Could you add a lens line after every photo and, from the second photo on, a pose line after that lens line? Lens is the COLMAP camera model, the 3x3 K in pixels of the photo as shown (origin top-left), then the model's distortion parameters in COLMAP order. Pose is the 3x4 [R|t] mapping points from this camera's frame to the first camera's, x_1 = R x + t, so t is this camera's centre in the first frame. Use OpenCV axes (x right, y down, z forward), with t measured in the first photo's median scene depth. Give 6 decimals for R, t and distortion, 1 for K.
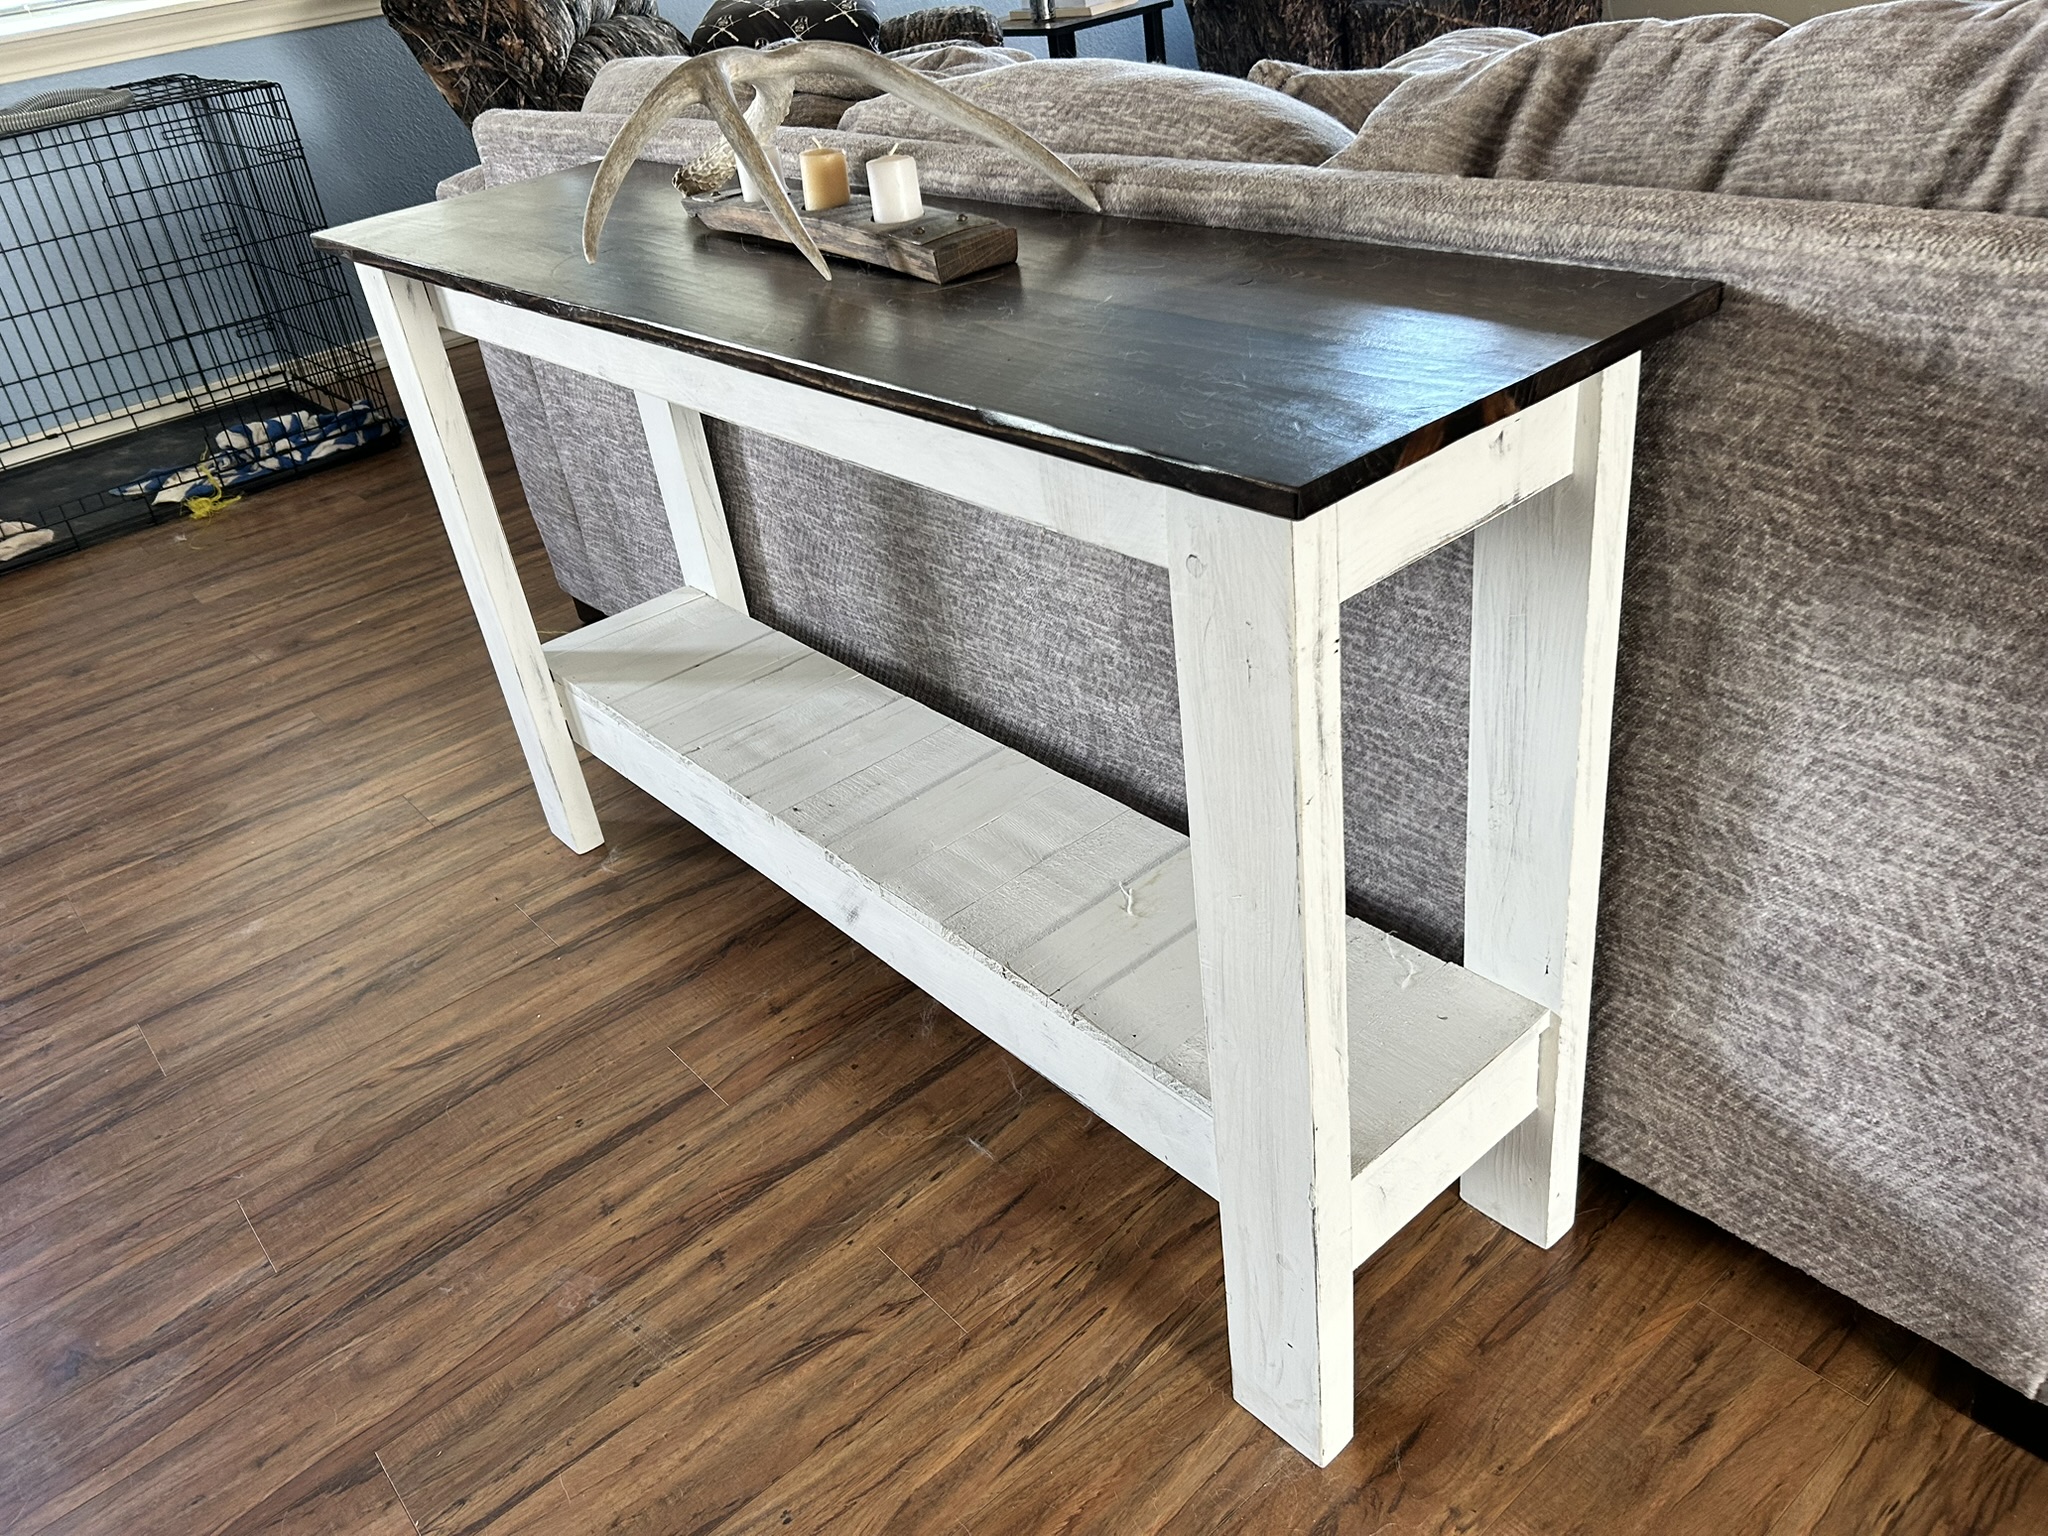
lens RADIAL K [[1553.6, 0, 1009.0], [0, 1553.6, 767.0], [0, 0, 1]] dist [0.048472, 0.000594]
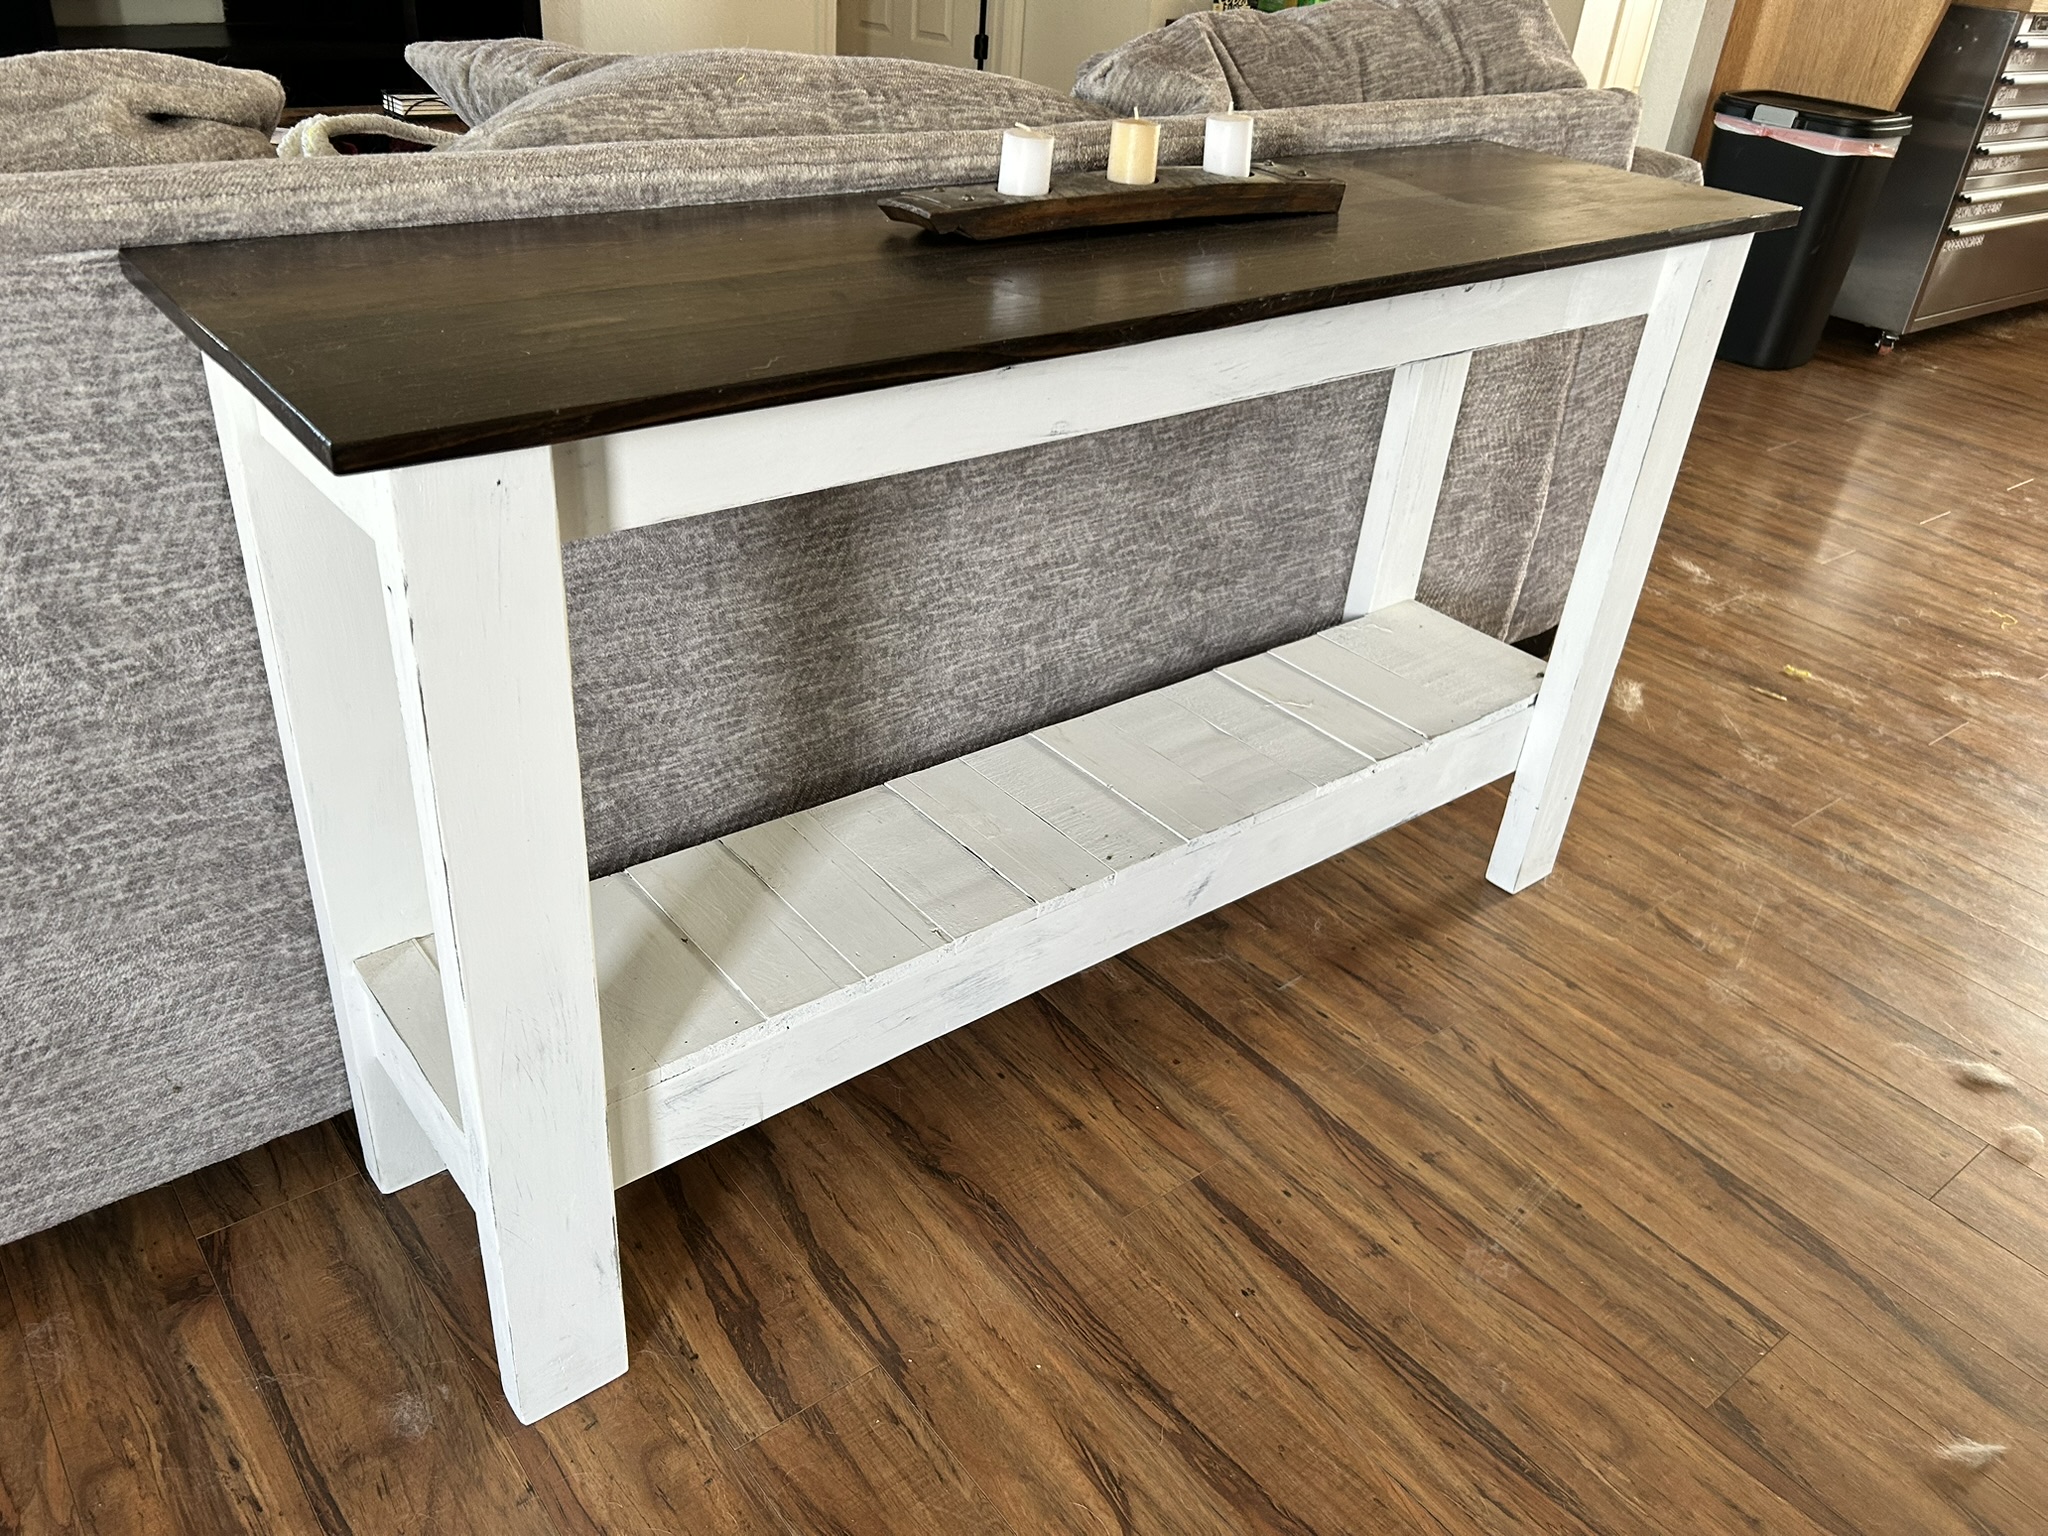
lens RADIAL K [[1553.6, 0, 1008.5], [0, 1553.6, 766.6], [0, 0, 1]] dist [0.048472, 0.000594]
pose [[0.011163, -0.404760, 0.914355, -1.024846], [0.449828, 0.818695, 0.356922, -0.397065], [-0.893046, 0.407318, 0.191211, 0.926465]]
